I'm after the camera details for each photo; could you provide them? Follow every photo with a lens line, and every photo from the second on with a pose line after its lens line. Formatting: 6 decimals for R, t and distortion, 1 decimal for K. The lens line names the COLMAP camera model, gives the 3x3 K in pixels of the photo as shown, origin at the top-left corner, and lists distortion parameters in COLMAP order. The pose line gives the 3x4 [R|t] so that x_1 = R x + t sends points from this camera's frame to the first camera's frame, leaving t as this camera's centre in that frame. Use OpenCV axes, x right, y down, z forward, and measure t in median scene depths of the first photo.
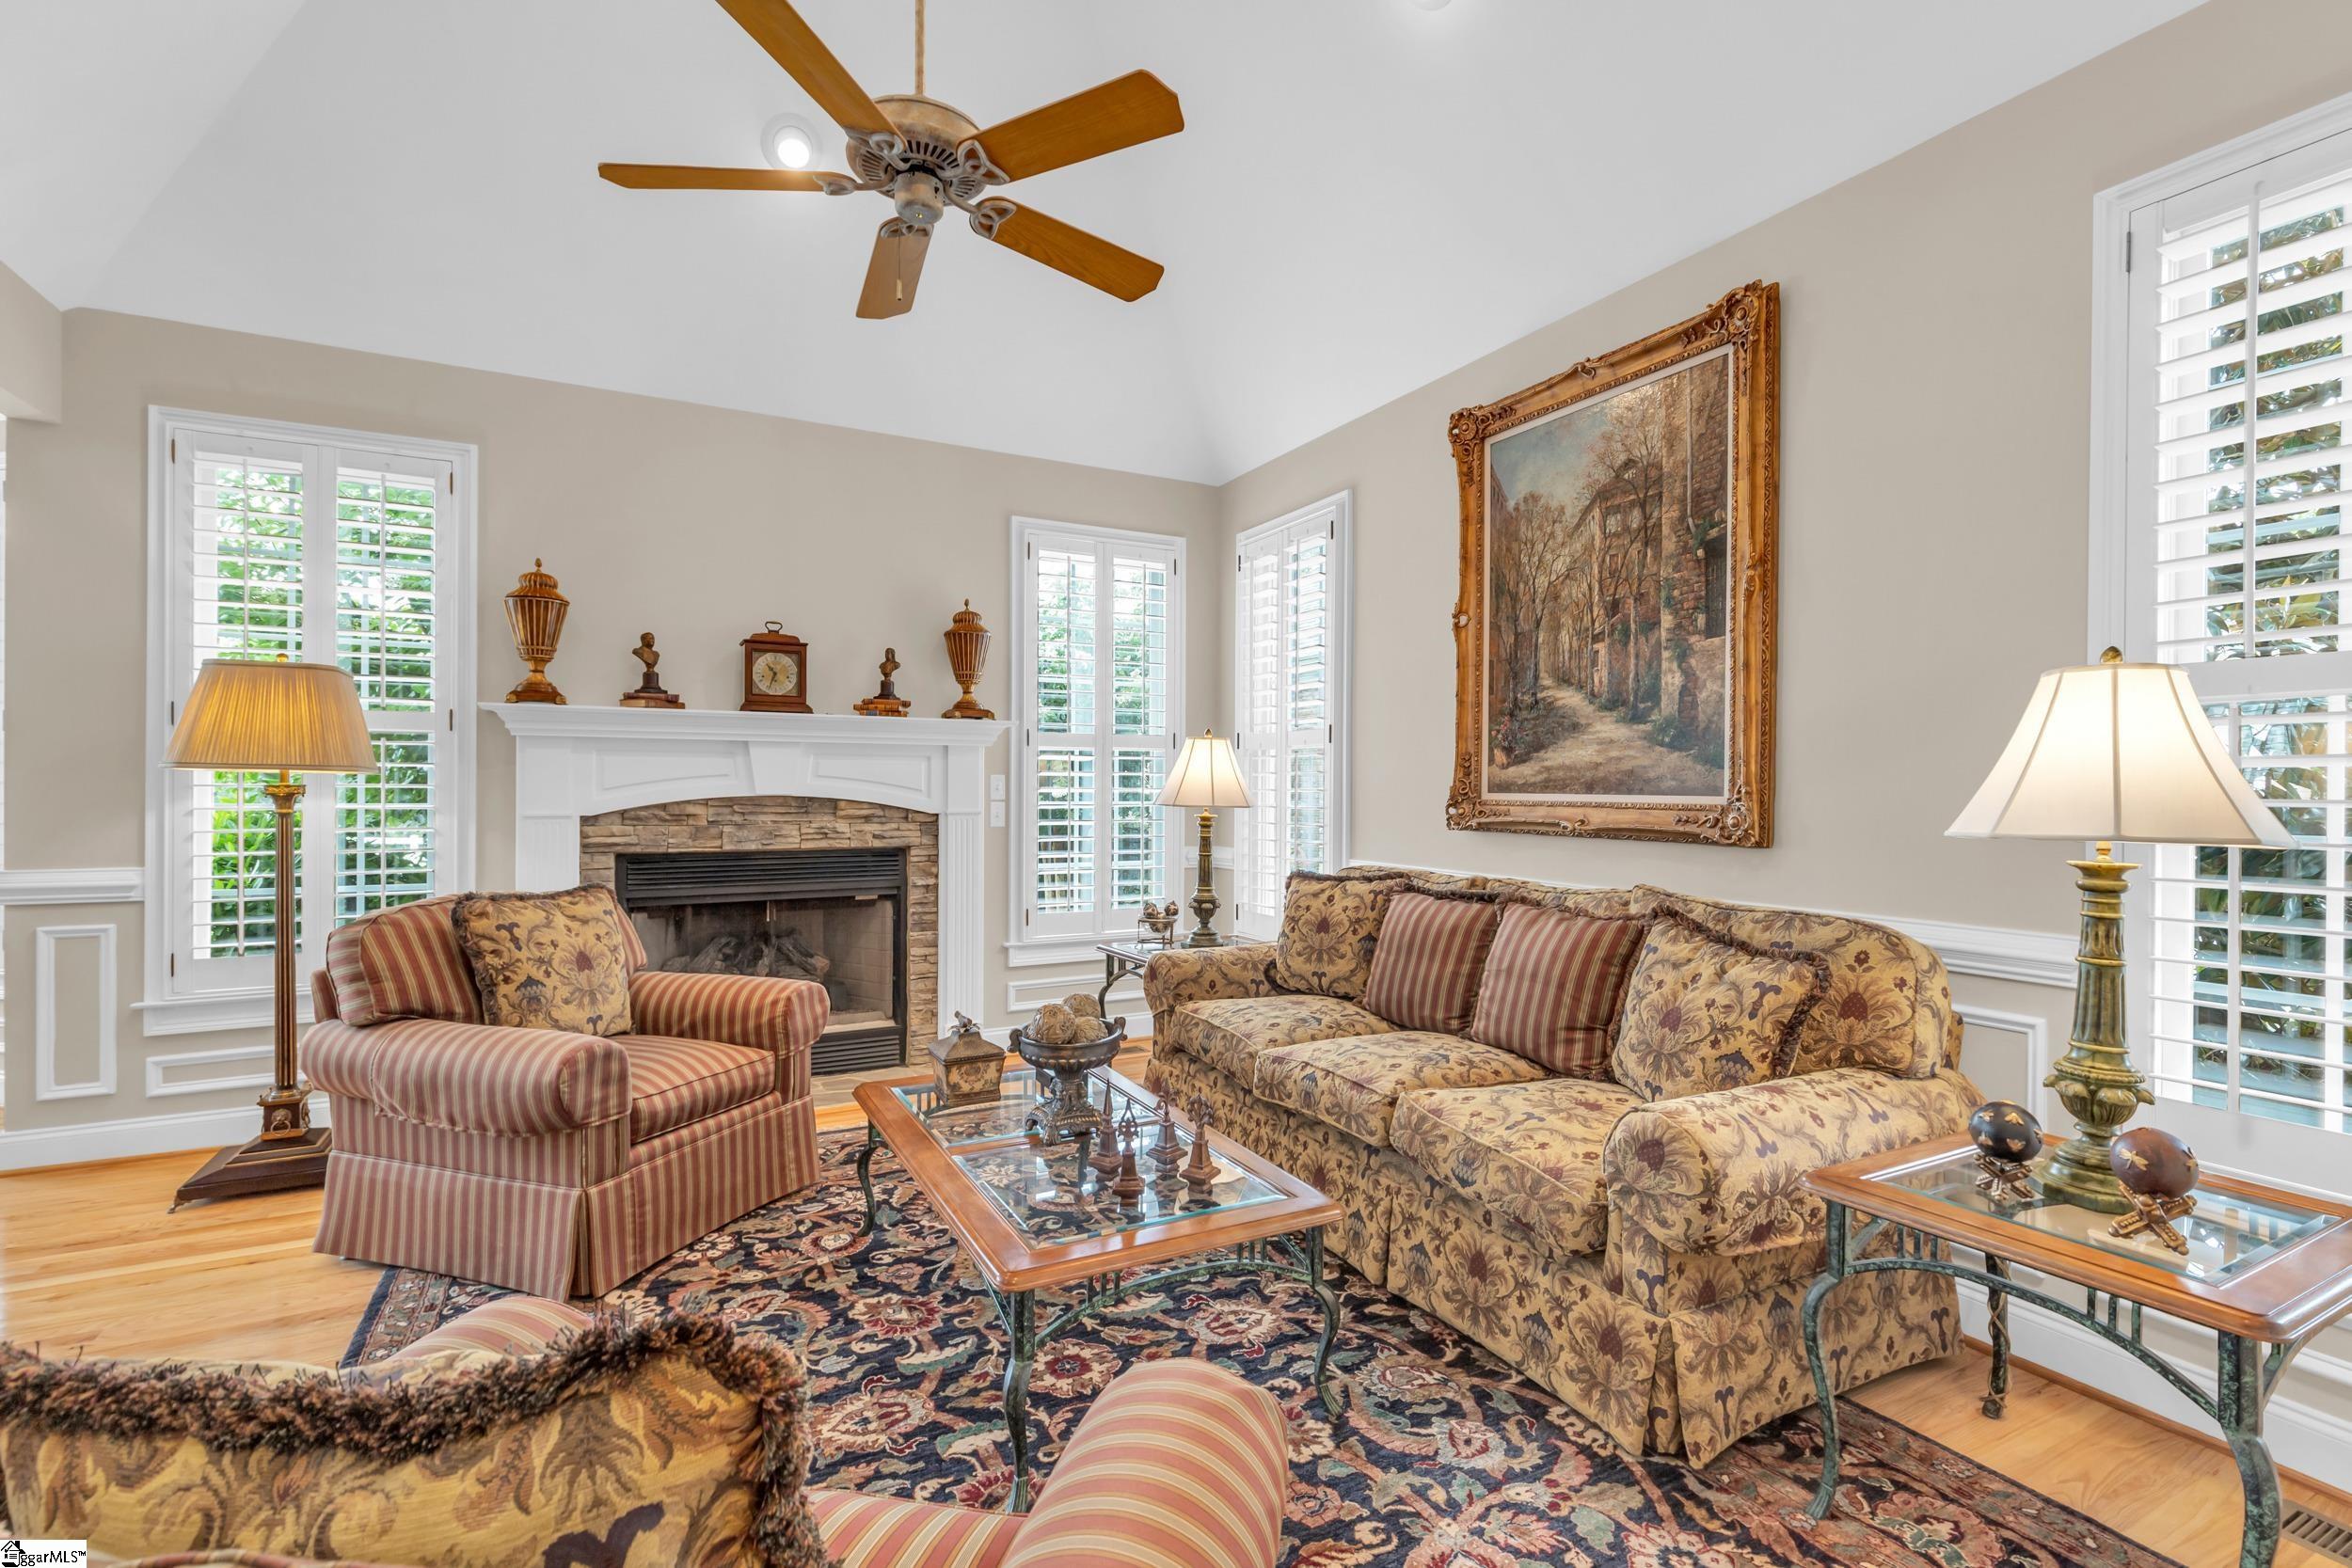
lens RADIAL K [[1068.3, 0, 1193.3], [0, 1068.3, 778.7], [0, 0, 1]] dist [0.001853, -0.000466]
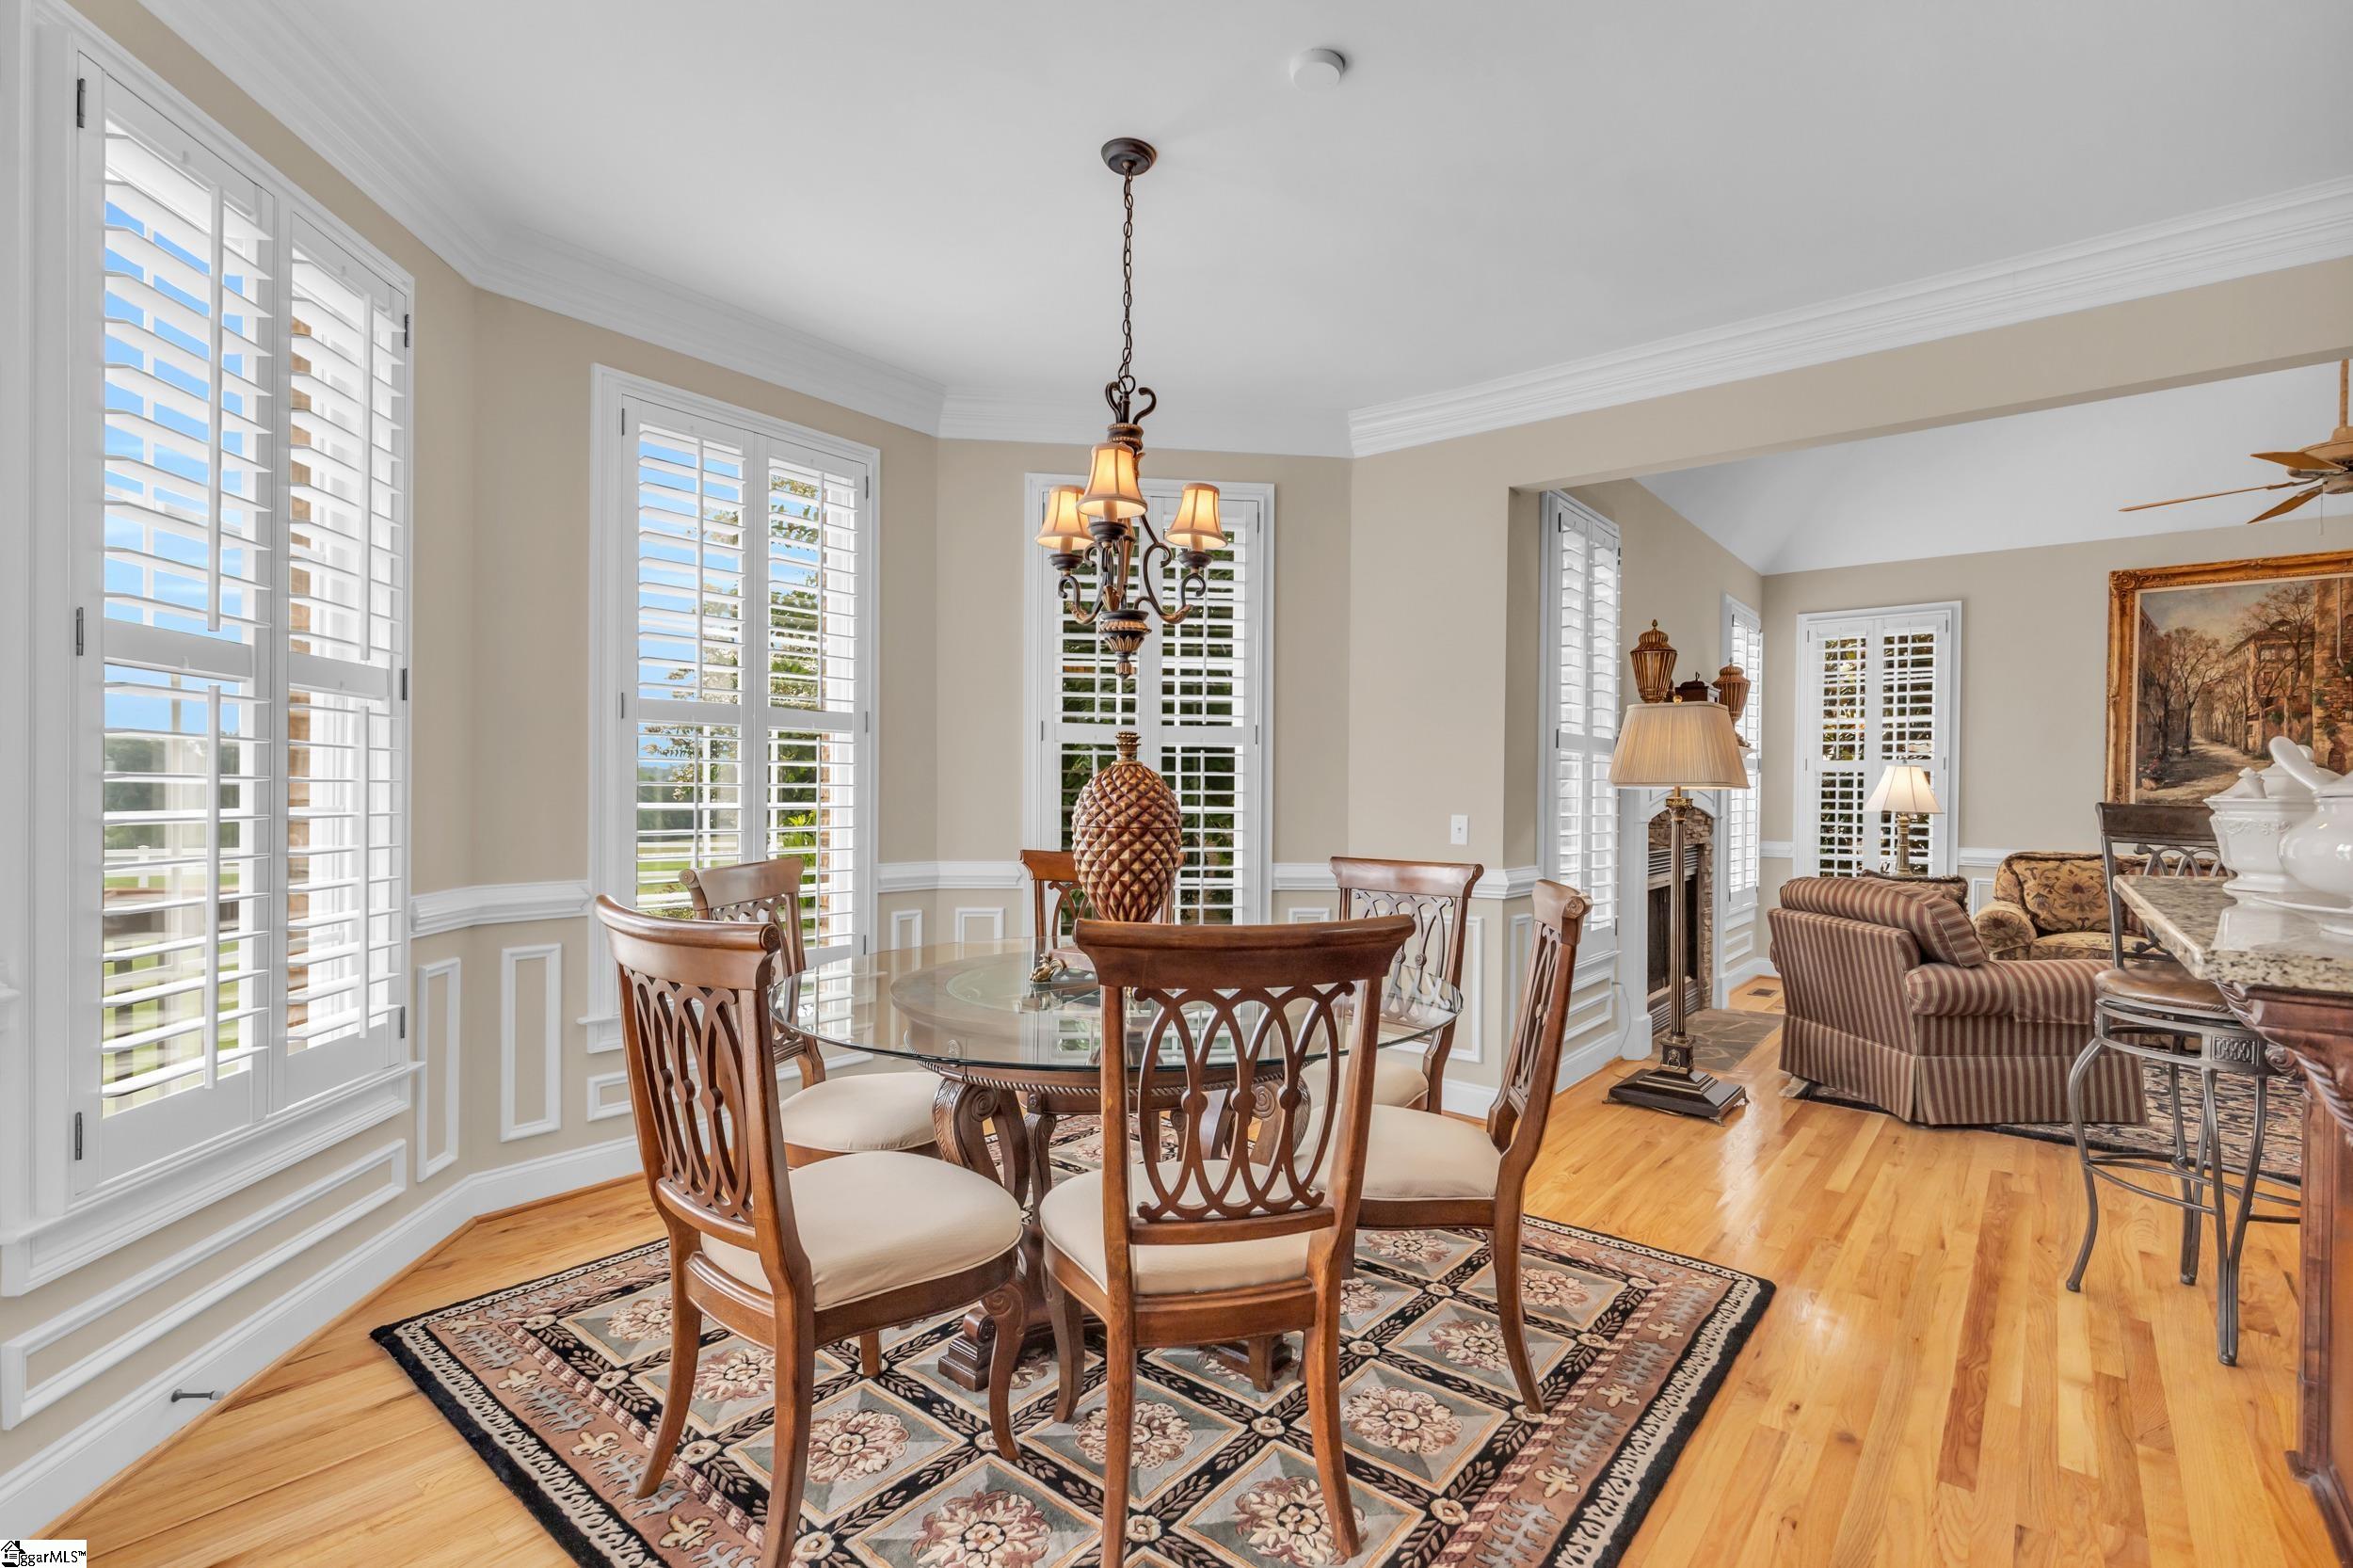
lens RADIAL K [[1068.8, 0, 1167.7], [0, 1068.8, 797.0], [0, 0, 1]] dist [0.001853, -0.000466]
pose [[0.938648, -0.000984, 0.344874, -1.896365], [-0.007842, 0.999676, 0.024195, -0.029914], [-0.344787, -0.025415, 0.938337, -0.044225]]
